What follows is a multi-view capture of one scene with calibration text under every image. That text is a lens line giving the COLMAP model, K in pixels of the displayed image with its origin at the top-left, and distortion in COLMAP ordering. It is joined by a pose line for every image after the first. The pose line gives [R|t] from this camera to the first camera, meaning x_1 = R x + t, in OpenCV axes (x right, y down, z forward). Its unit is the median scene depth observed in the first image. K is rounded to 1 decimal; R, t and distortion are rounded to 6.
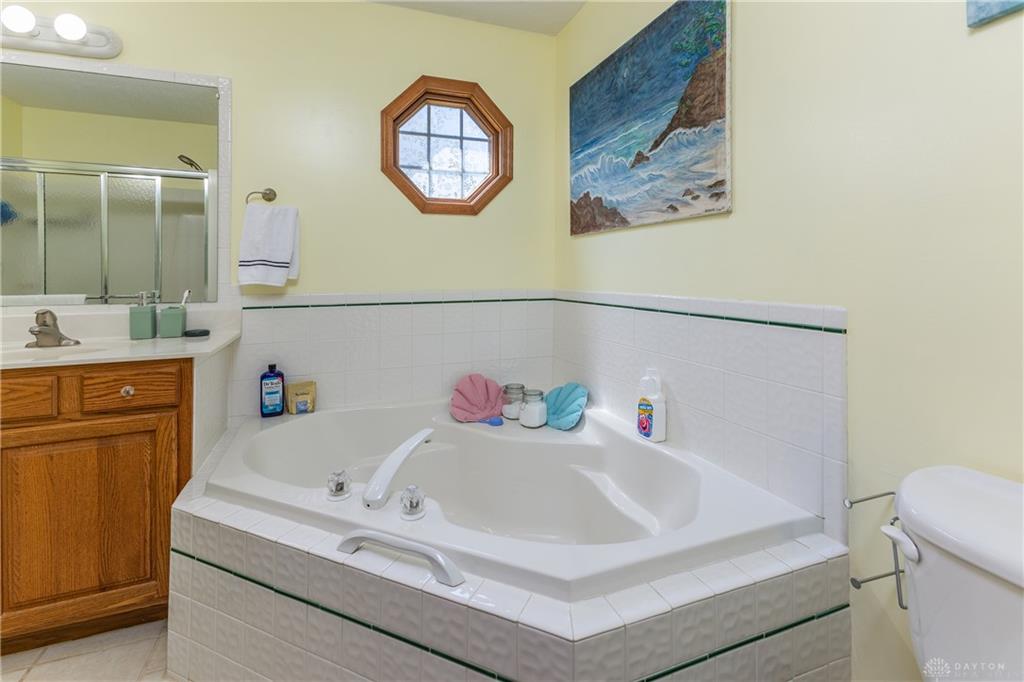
lens RADIAL K [[472.2, 0, 509.9], [0, 472.2, 275.8], [0, 0, 1]] dist [0.000467, 0.000152]
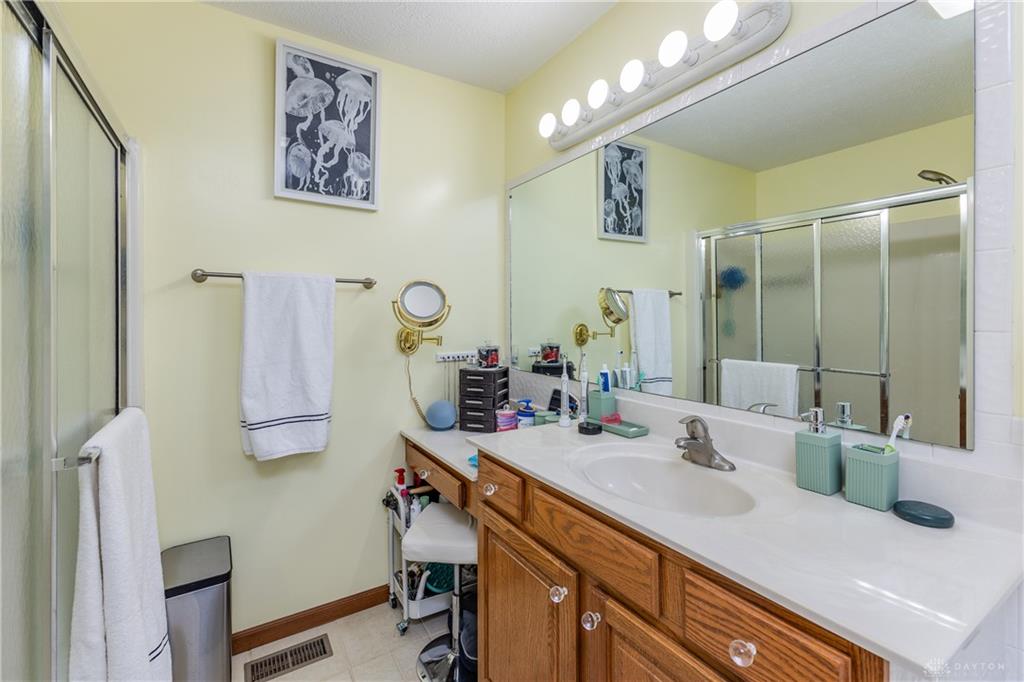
lens RADIAL K [[449.1, 0, 510.8], [0, 449.1, 320.6], [0, 0, 1]] dist [0.001664, 0.000235]
pose [[0.195253, 0.002903, -0.980749, -0.259220], [0.005444, 0.999977, 0.004044, -0.065539], [0.980738, -0.006129, 0.195233, 0.437420]]
